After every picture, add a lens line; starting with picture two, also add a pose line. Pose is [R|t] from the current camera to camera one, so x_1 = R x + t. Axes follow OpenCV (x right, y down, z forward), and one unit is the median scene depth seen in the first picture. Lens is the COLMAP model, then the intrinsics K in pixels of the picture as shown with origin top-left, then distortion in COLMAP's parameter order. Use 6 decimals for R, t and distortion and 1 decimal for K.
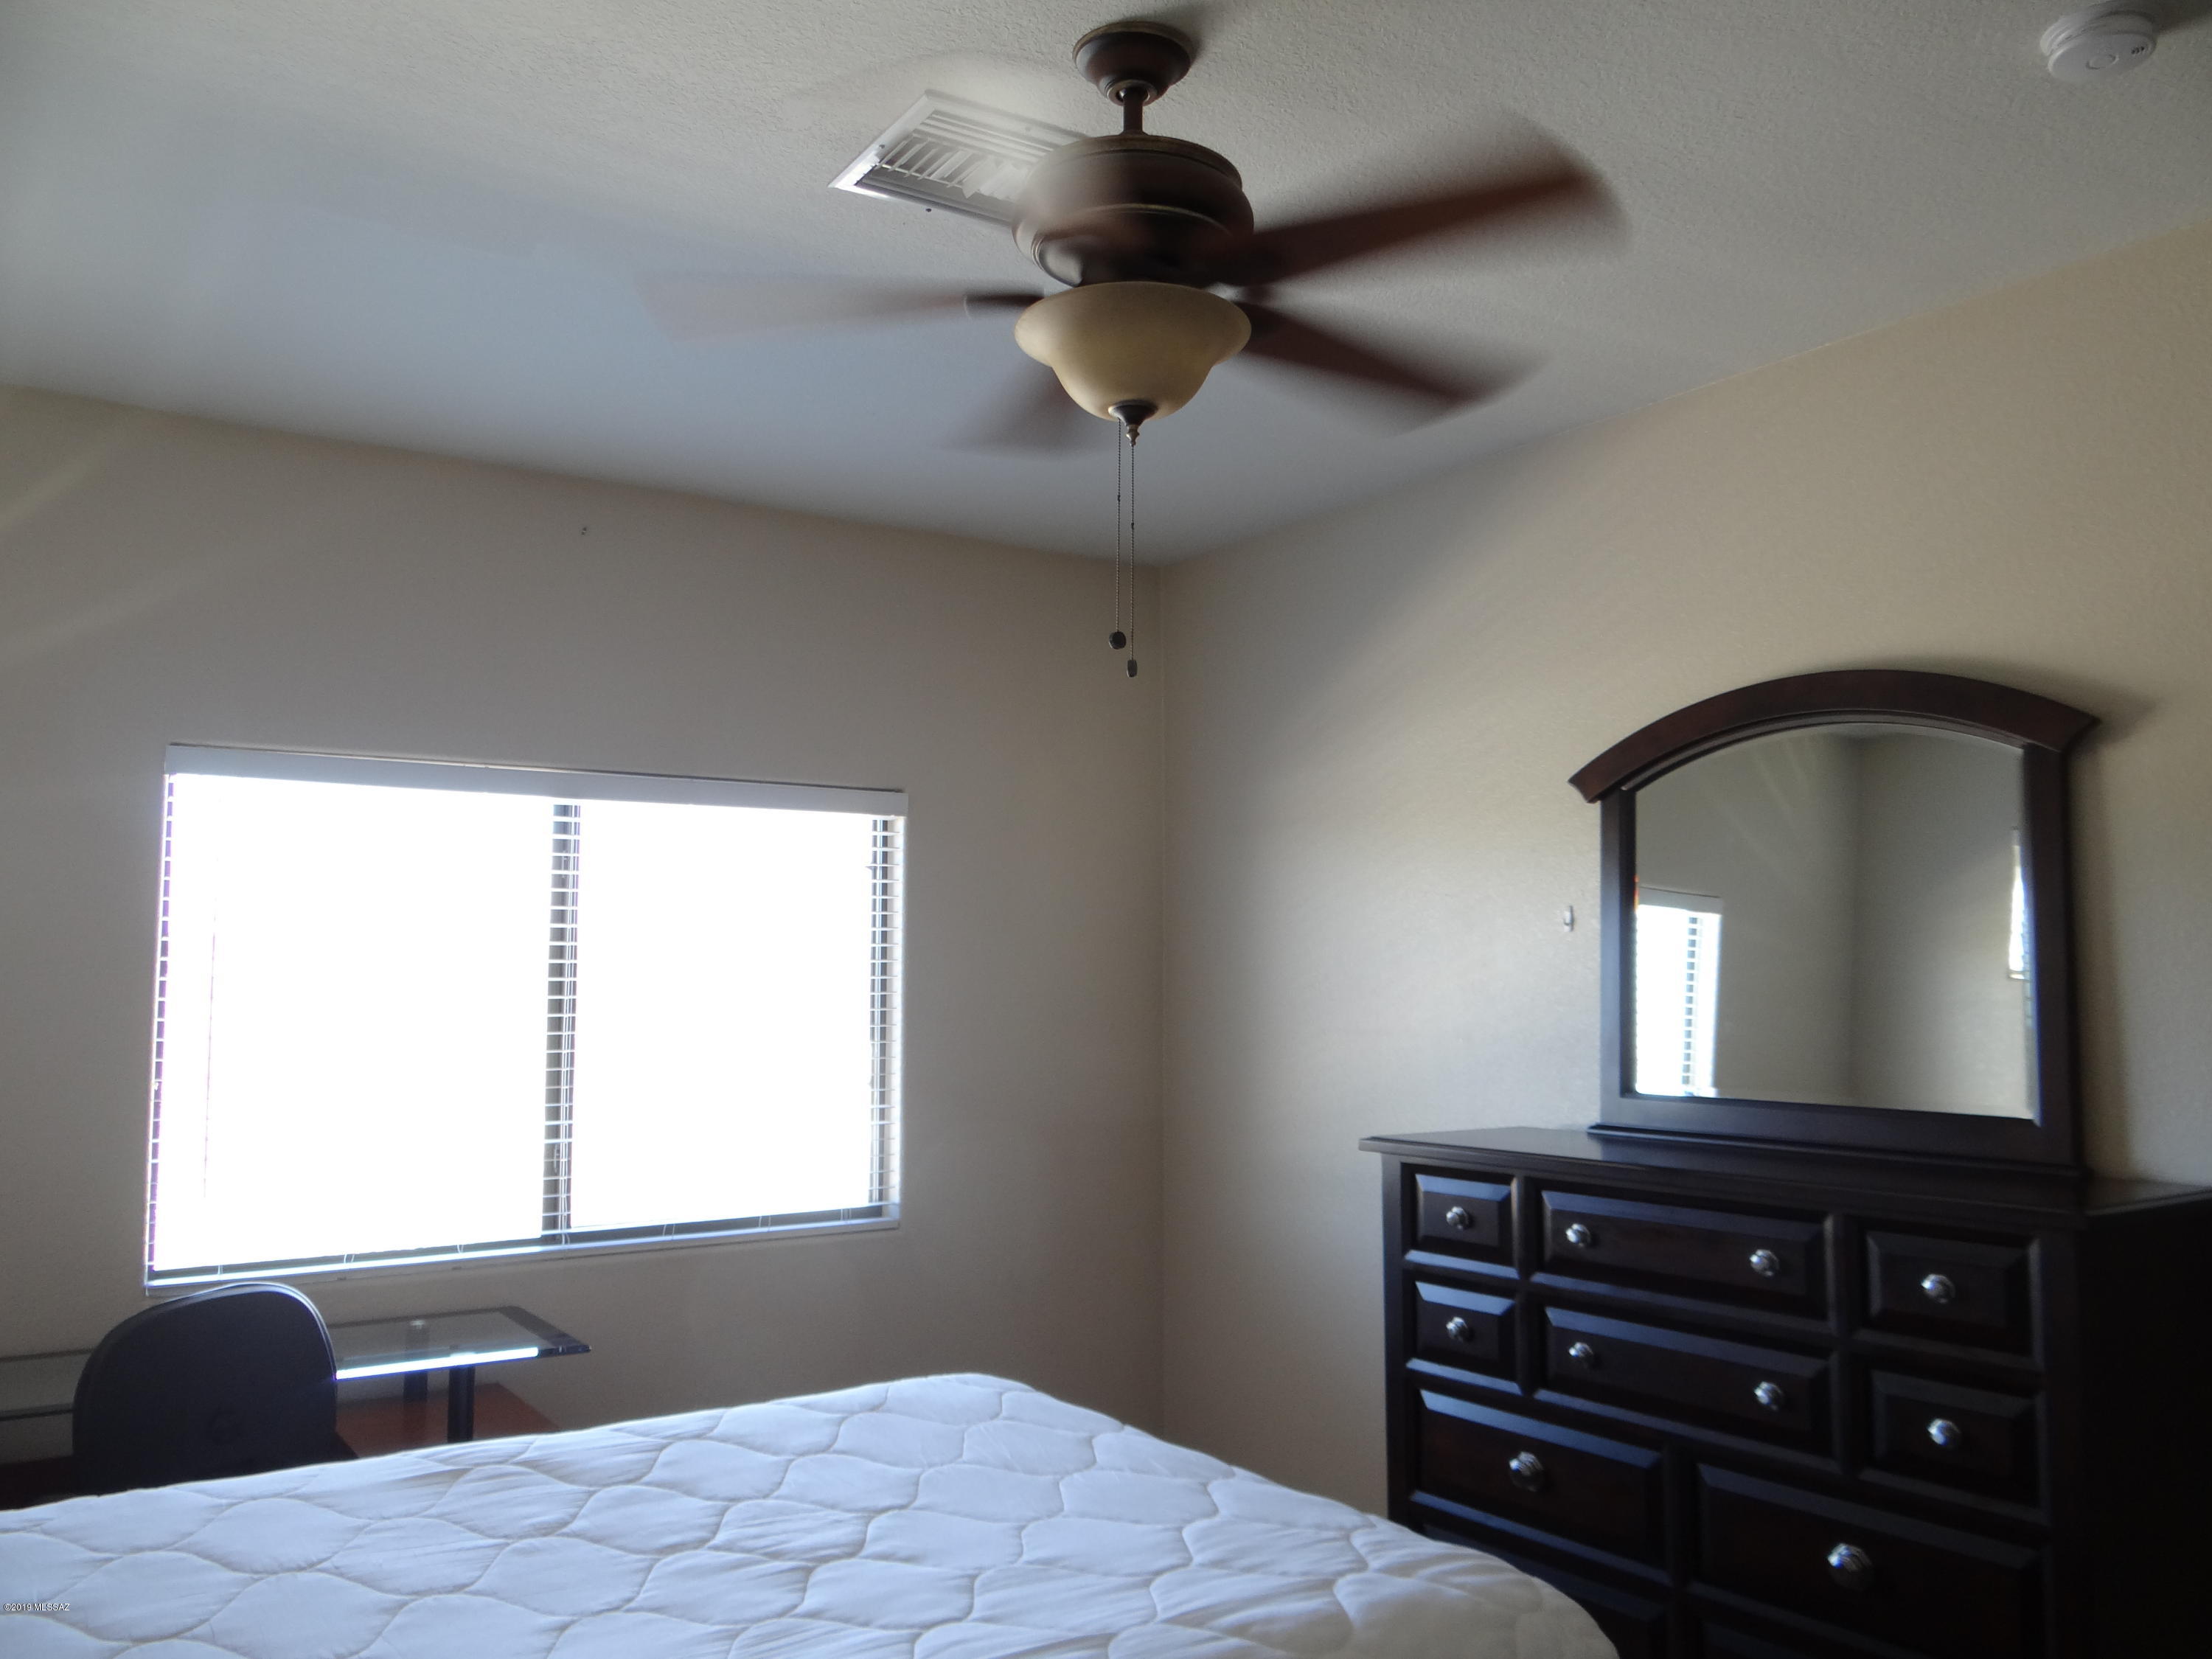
lens RADIAL K [[1765.5, 0, 1105.4], [0, 1765.5, 791.8], [0, 0, 1]] dist [0.001547, -0.003676]
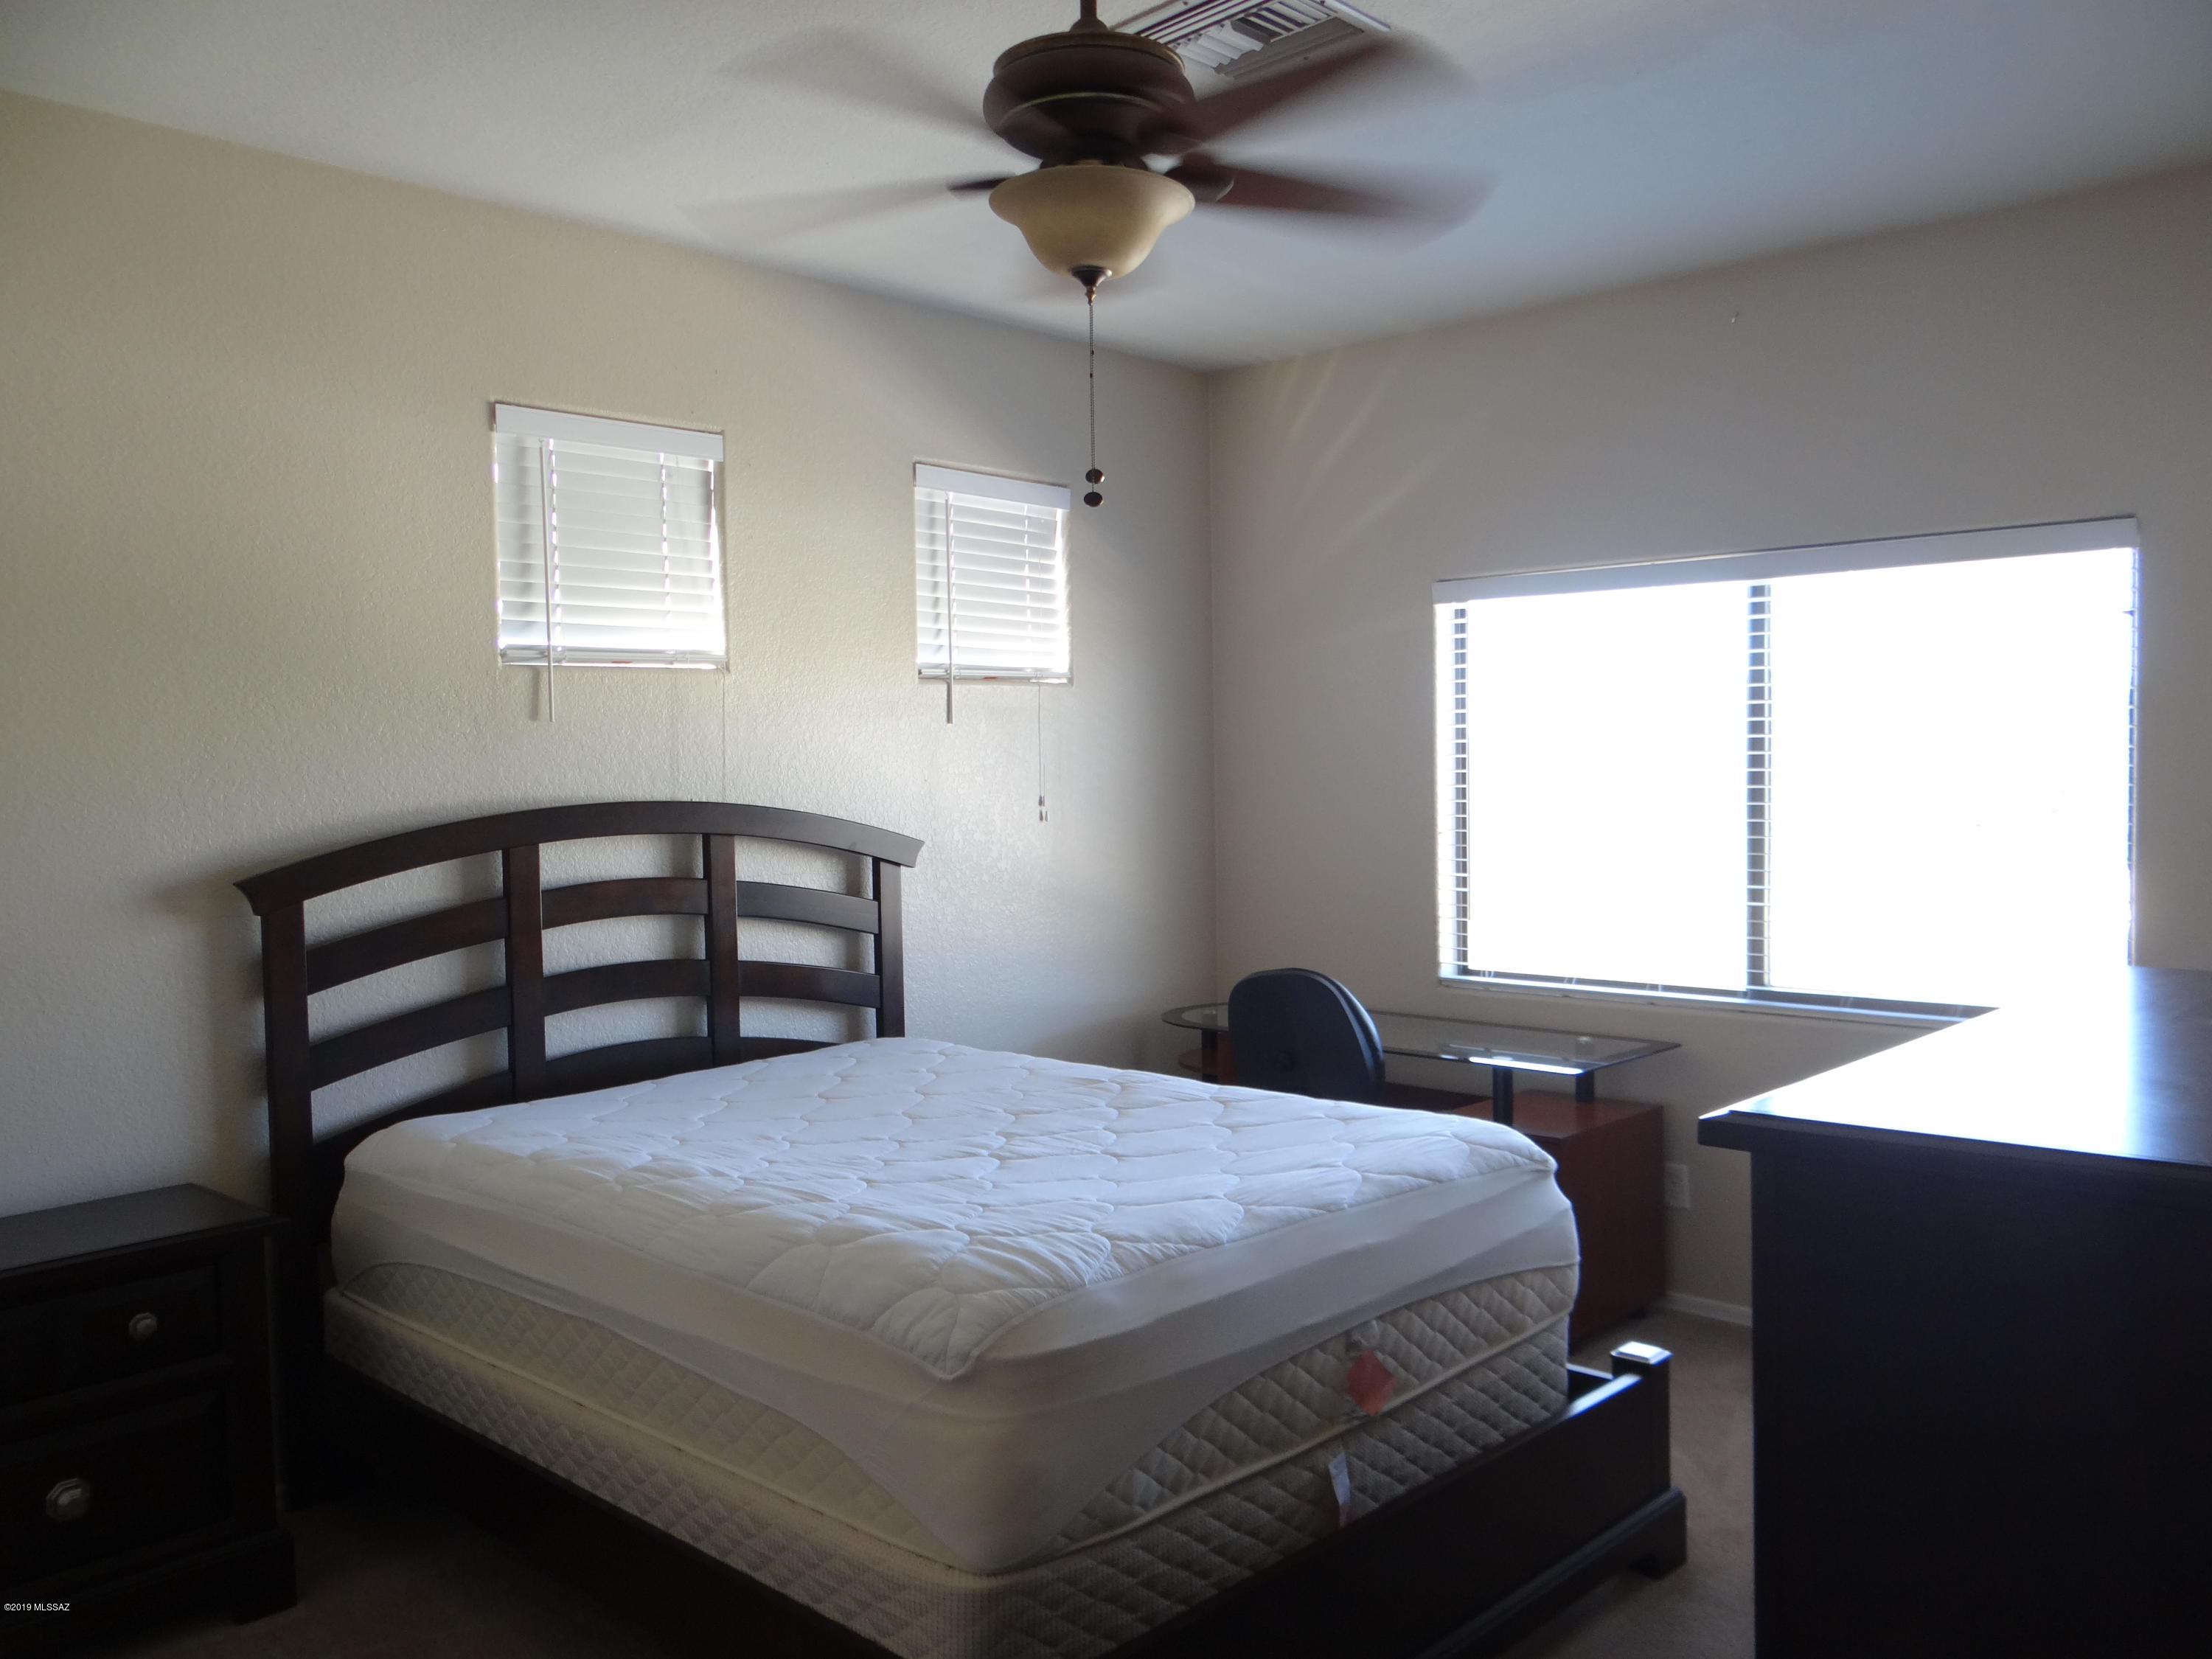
lens RADIAL K [[1765.5, 0, 1105.4], [0, 1765.5, 791.8], [0, 0, 1]] dist [0.001547, -0.003676]
pose [[0.218774, 0.016760, -0.975632, 0.642520], [0.114001, 0.992566, 0.042615, 0.040827], [0.969093, -0.120546, 0.215237, 0.401352]]
